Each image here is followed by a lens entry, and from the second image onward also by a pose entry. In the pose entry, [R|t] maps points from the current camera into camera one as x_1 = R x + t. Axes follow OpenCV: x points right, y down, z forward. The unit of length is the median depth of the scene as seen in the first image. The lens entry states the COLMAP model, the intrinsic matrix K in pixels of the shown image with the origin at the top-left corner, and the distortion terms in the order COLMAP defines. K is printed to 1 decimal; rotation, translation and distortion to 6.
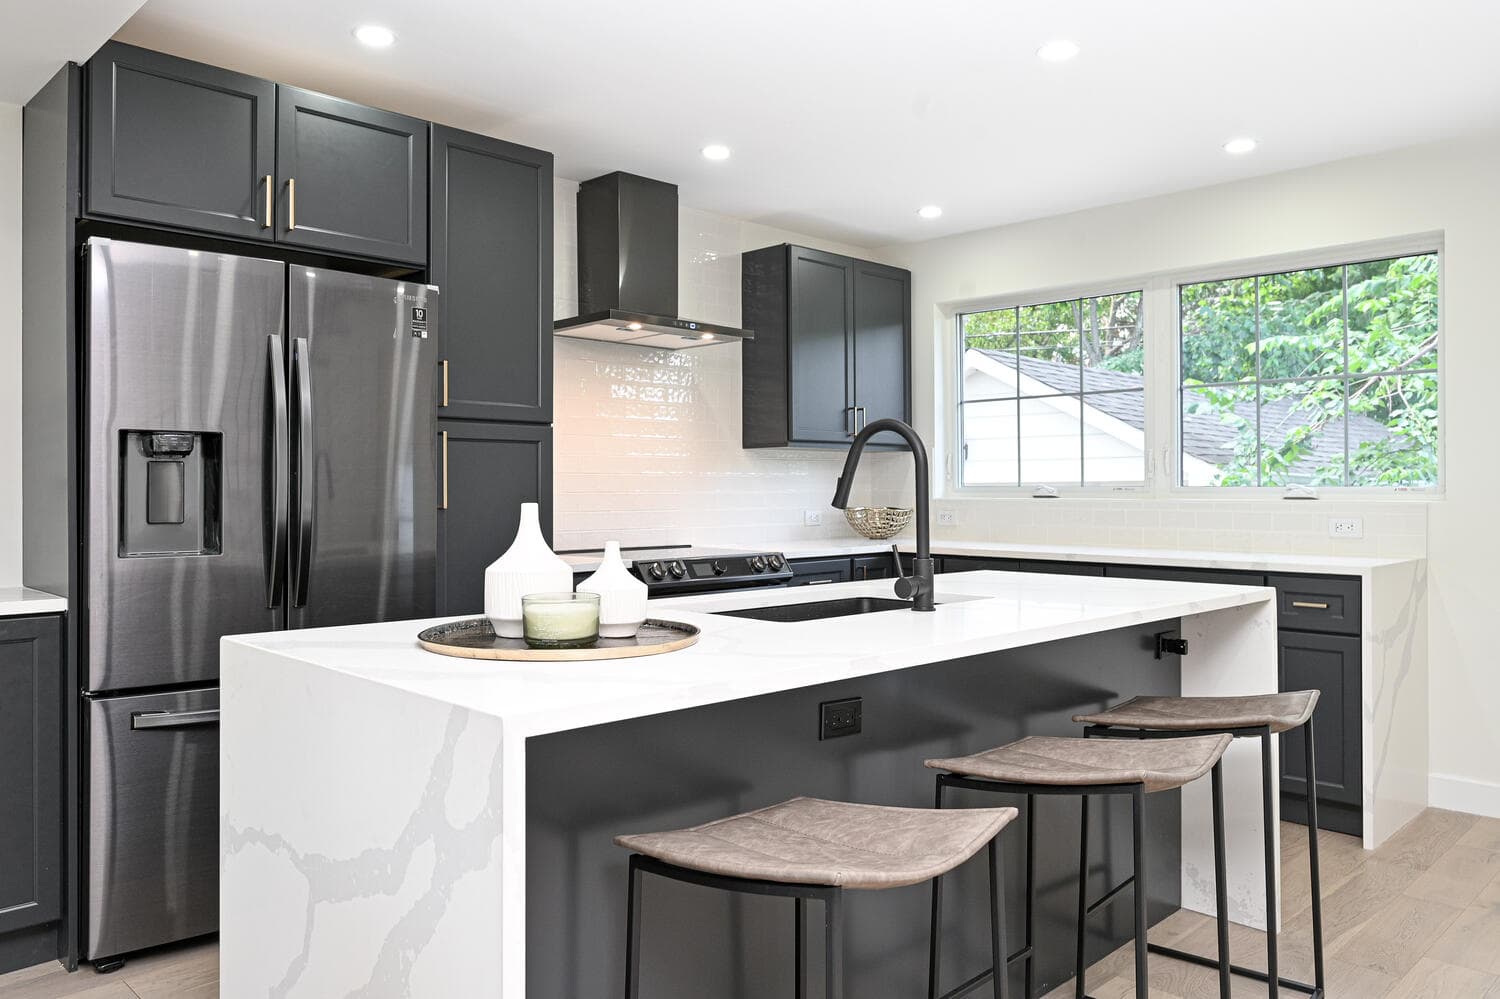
lens RADIAL K [[1096.7, 0, 749.6], [0, 1096.7, 497.4], [0, 0, 1]] dist [-0.005039, 0.011123]
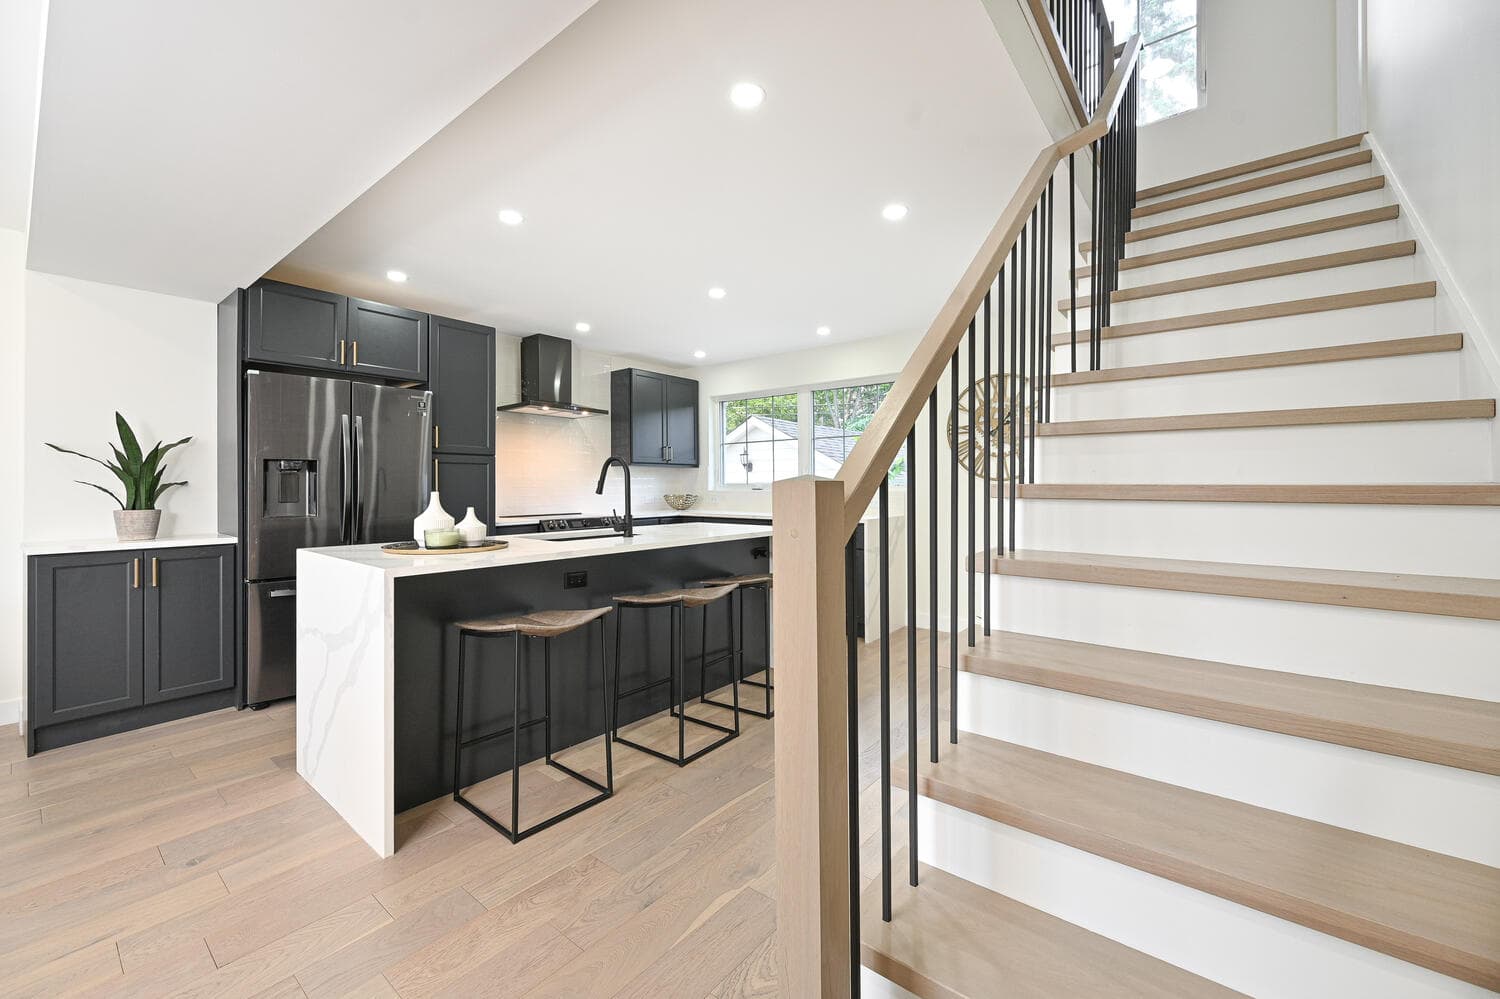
lens RADIAL K [[595.9, 0, 752.5], [0, 595.9, 489.9], [0, 0, 1]] dist [0.001058, -0.000040]
pose [[0.993384, -0.002255, 0.114821, 0.151116], [0.002335, 0.999997, -0.000567, 0.001093], [-0.114819, 0.000831, 0.993386, -0.169974]]
